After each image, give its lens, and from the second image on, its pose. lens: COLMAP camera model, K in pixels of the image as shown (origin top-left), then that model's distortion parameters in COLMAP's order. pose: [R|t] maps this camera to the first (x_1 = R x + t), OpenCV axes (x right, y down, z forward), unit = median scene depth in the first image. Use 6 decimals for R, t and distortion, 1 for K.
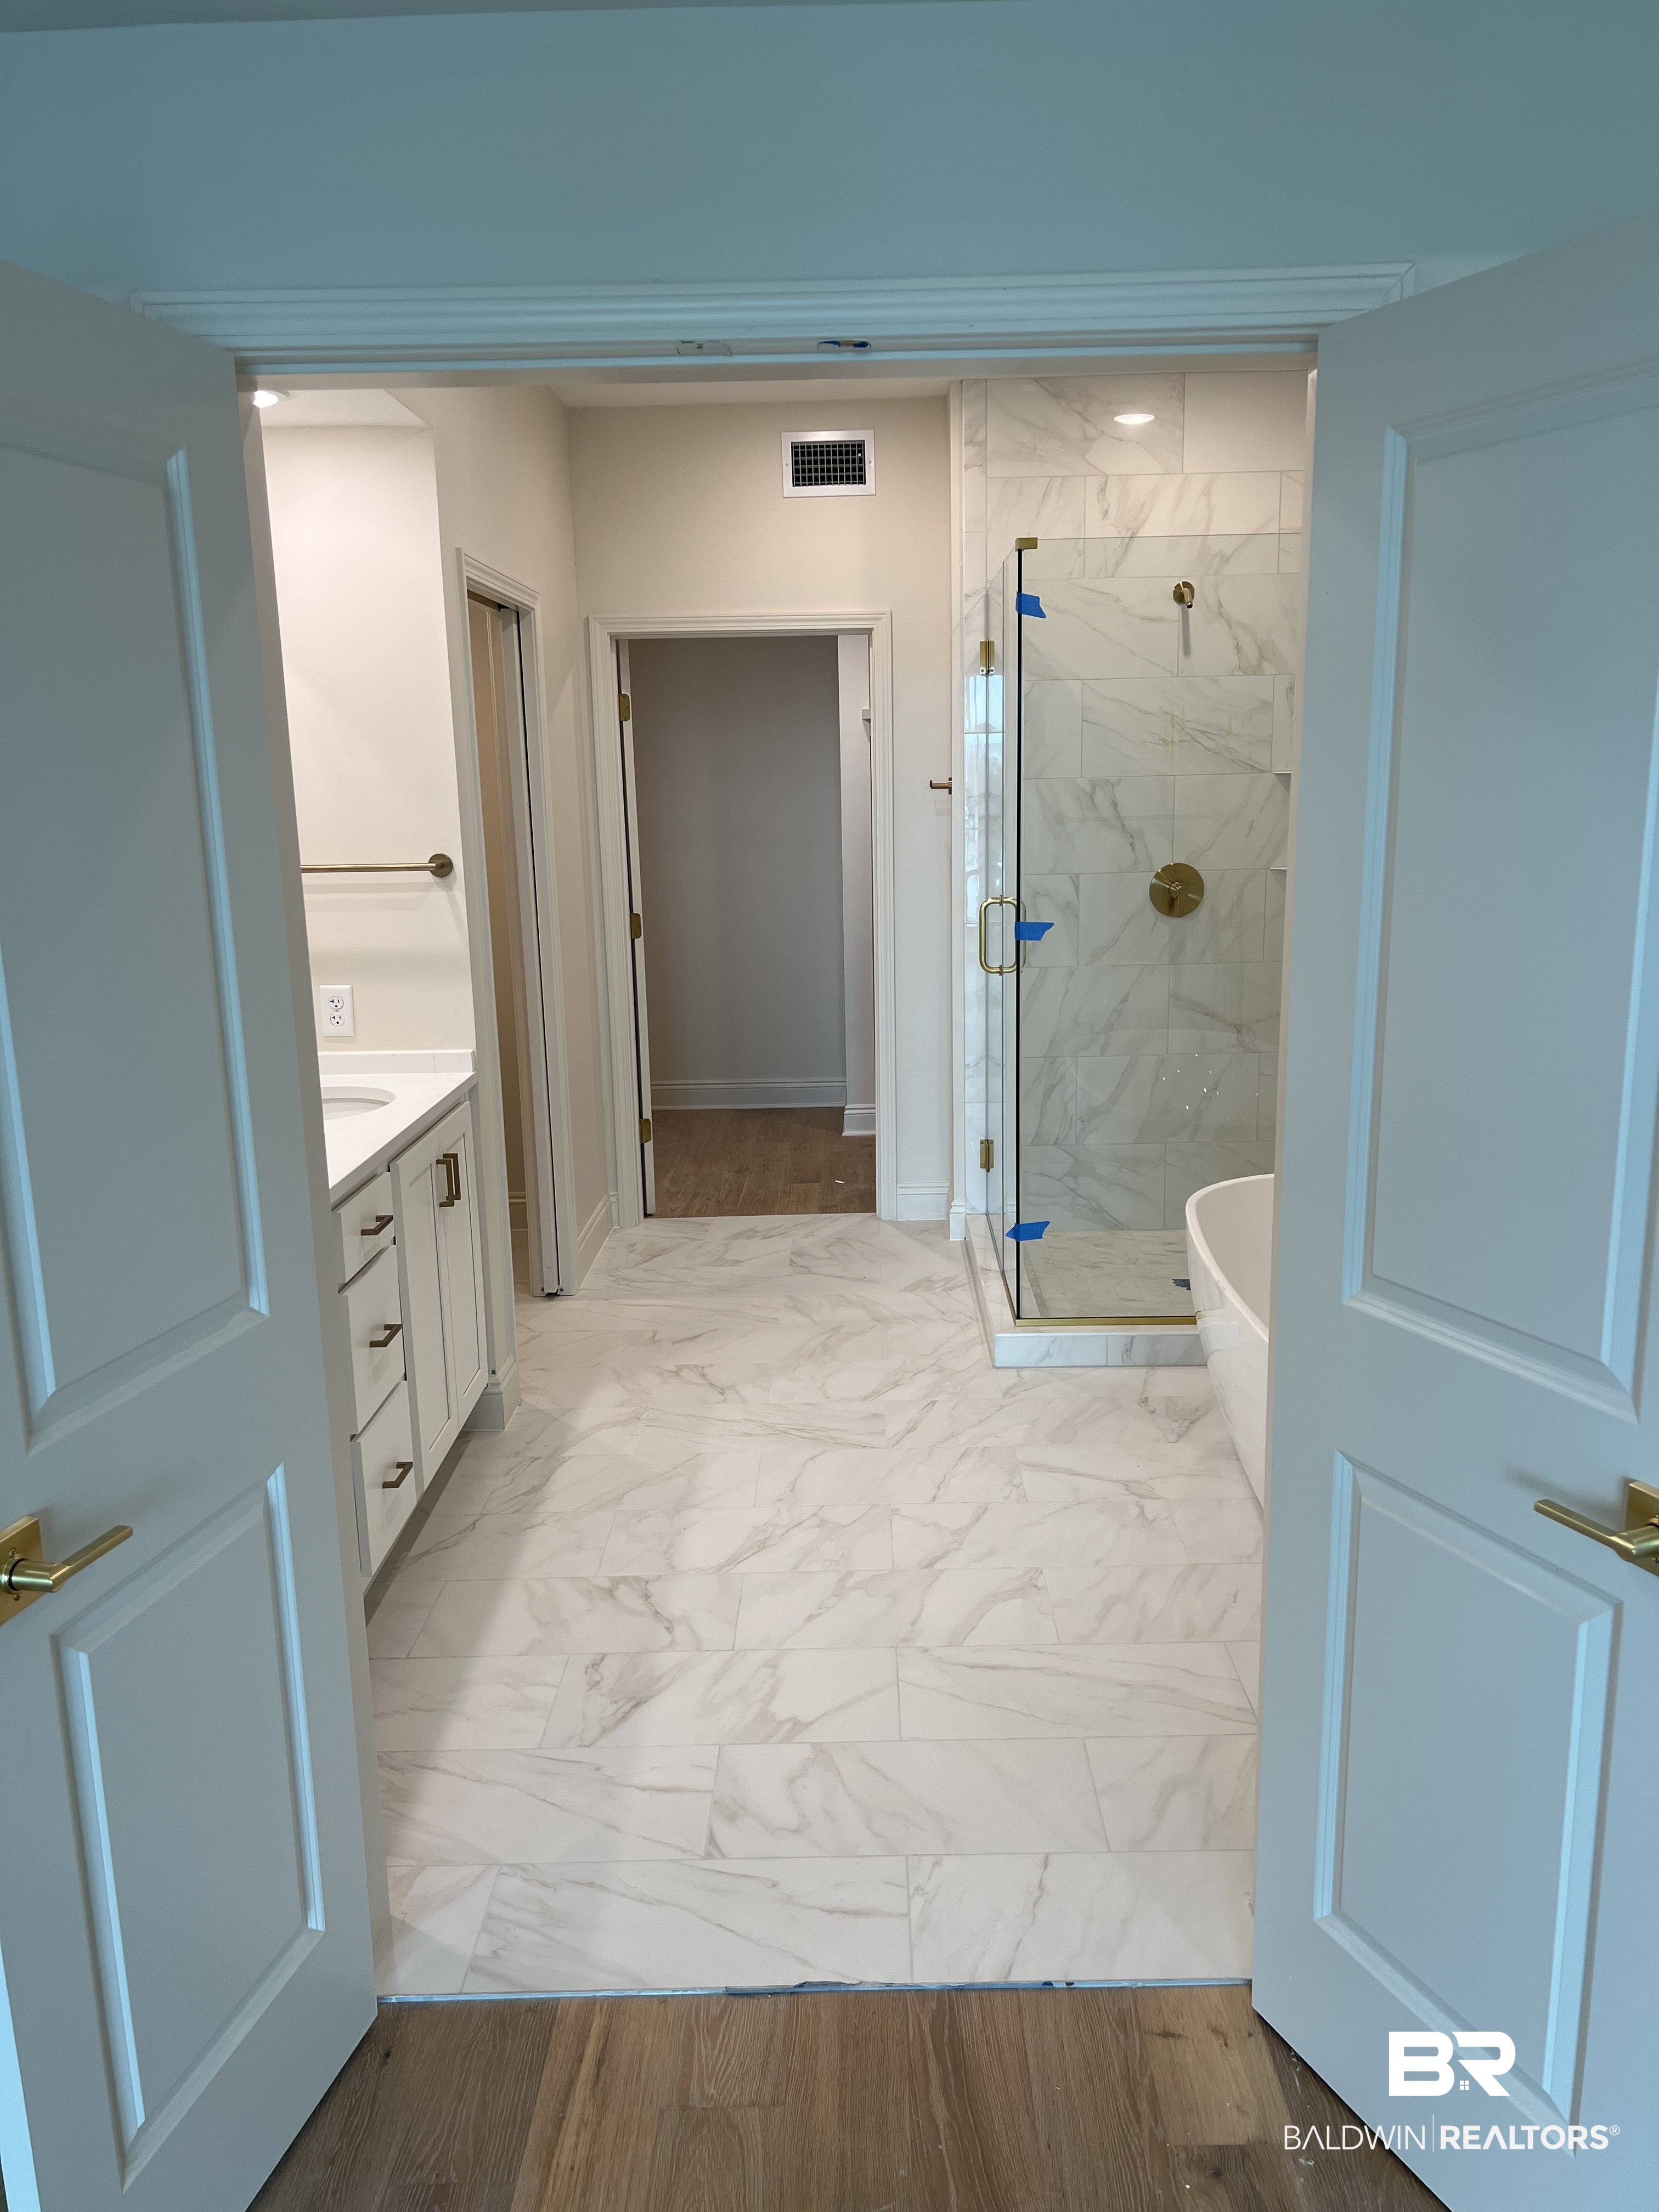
lens RADIAL K [[1641.9, 0, 865.3], [0, 1641.9, 1106.1], [0, 0, 1]] dist [0.075300, -0.278135]
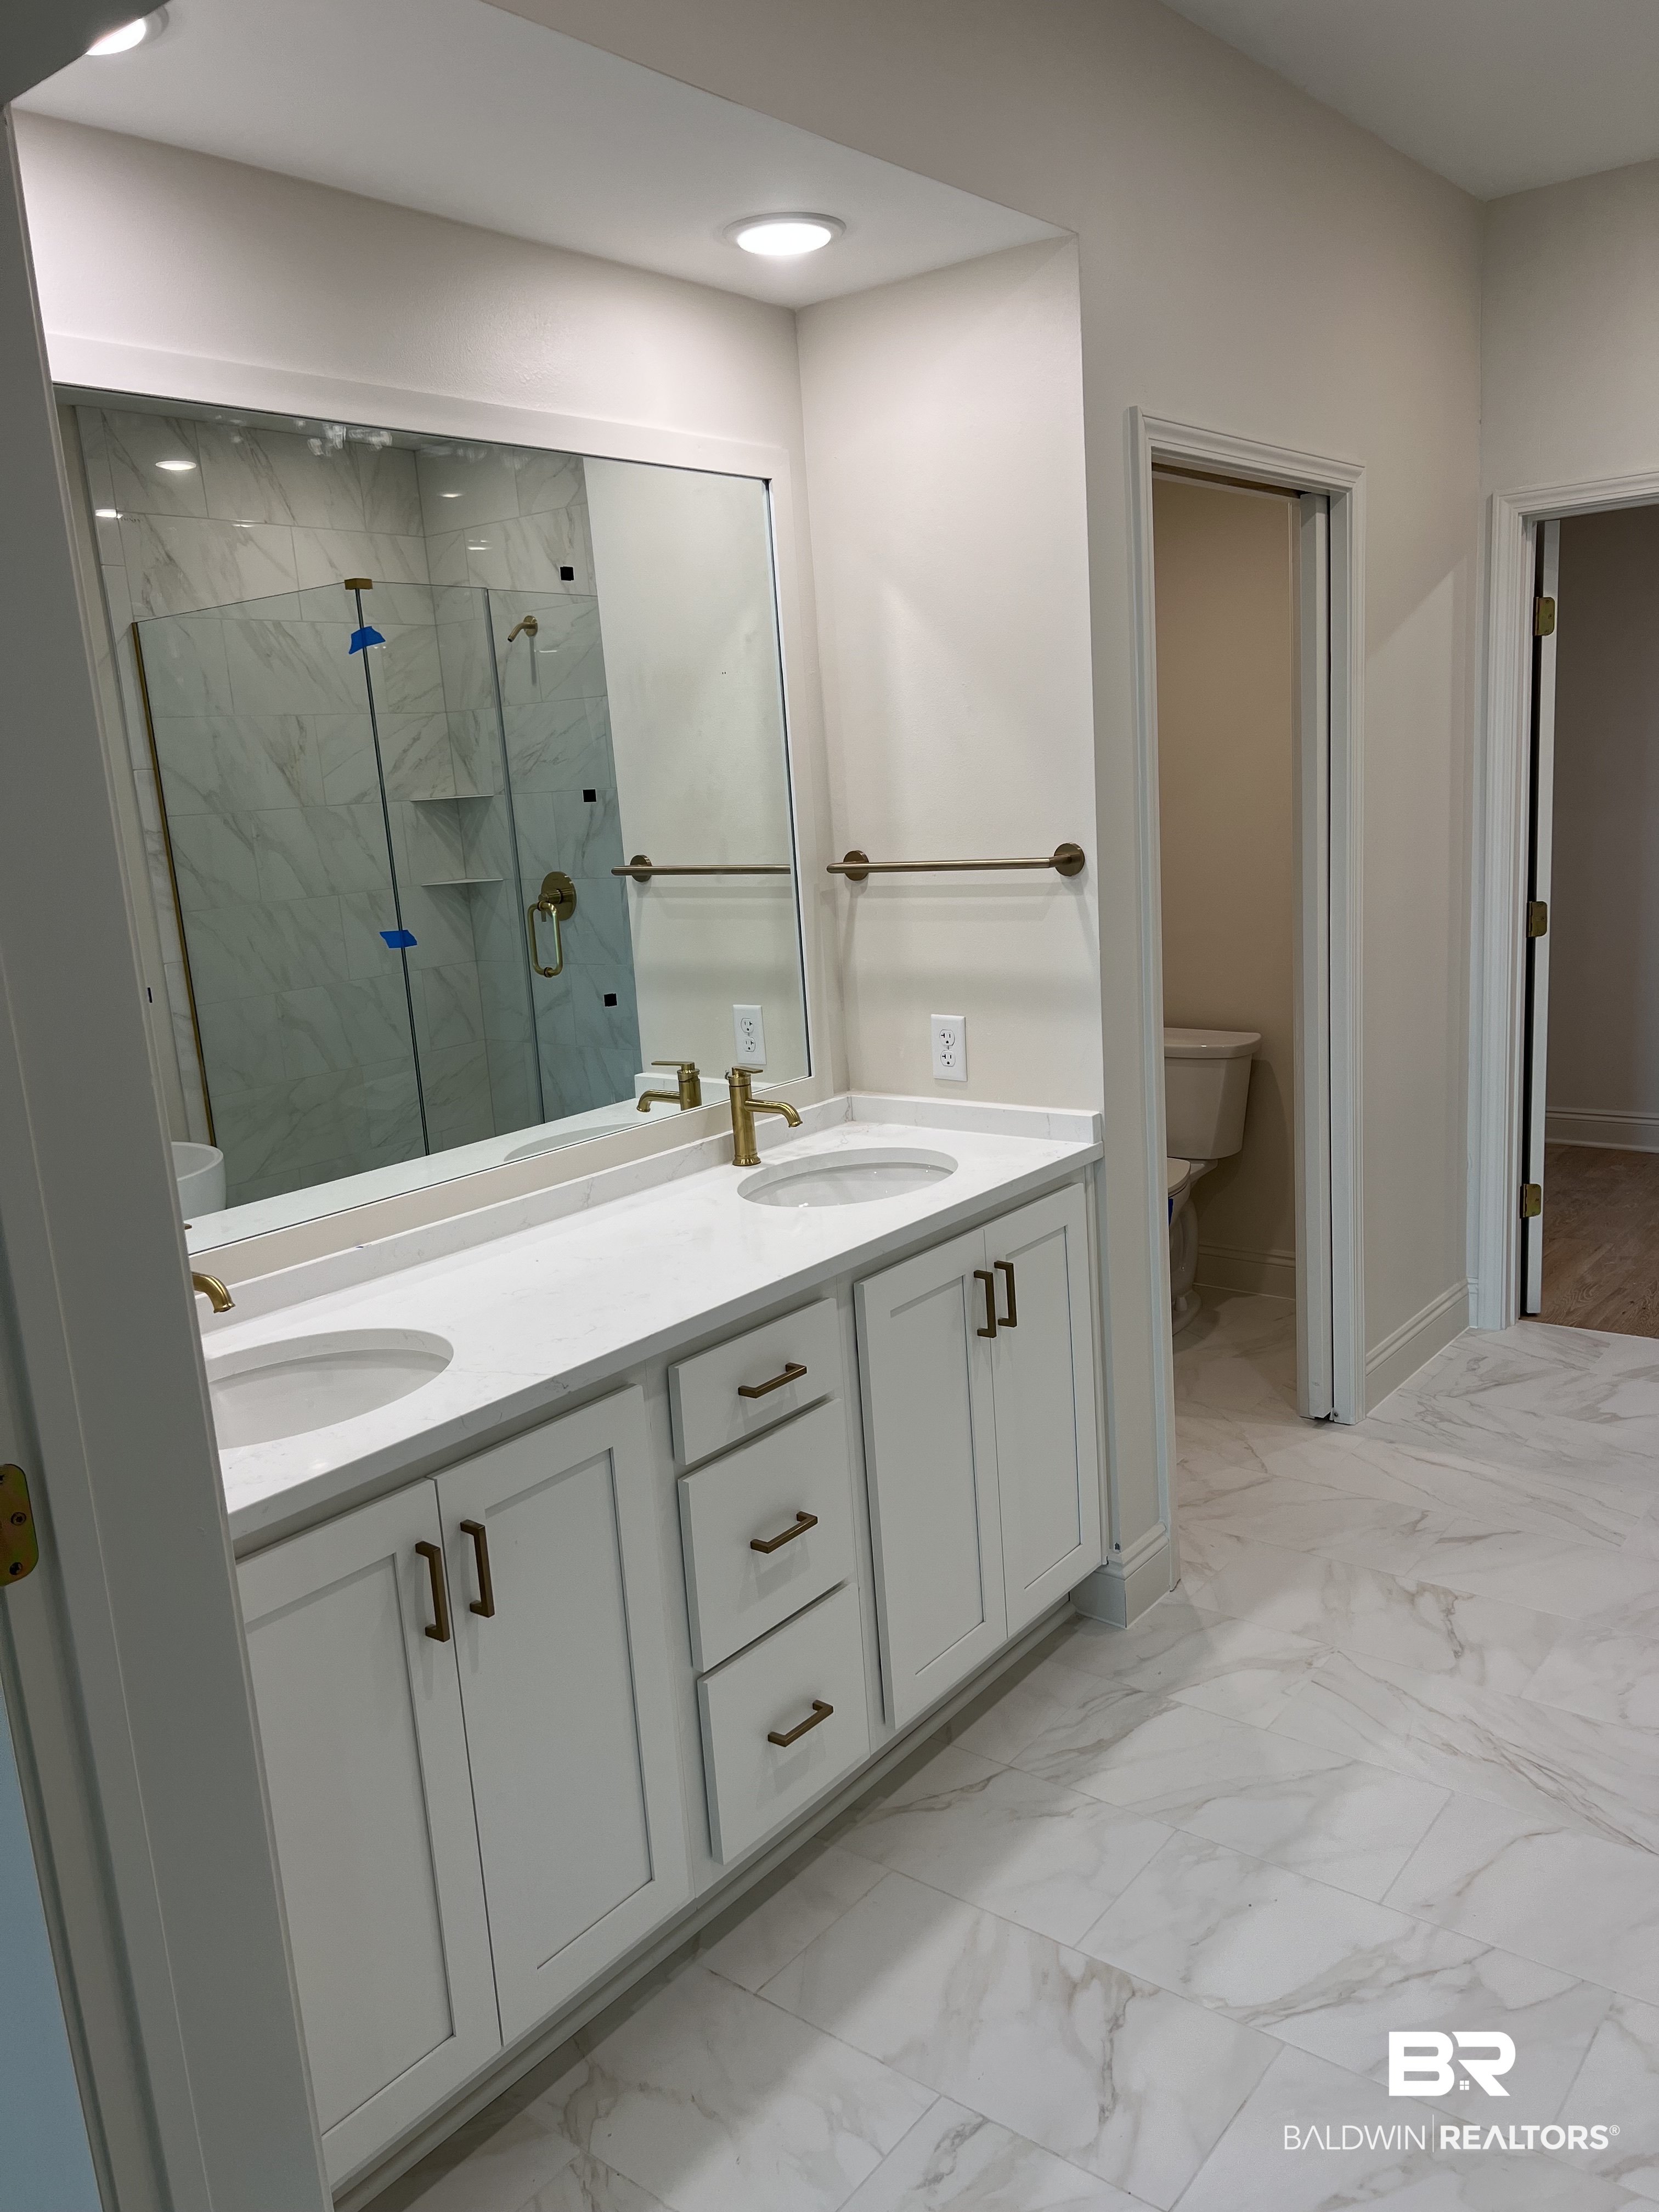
lens RADIAL K [[1649.6, 0, 853.9], [0, 1649.6, 1112.7], [0, 0, 1]] dist [0.048383, -0.061307]
pose [[0.780581, 0.090258, -0.618503, 0.110711], [-0.070947, 0.995918, 0.055796, -0.058377], [0.621015, 0.000327, 0.783799, 0.313776]]
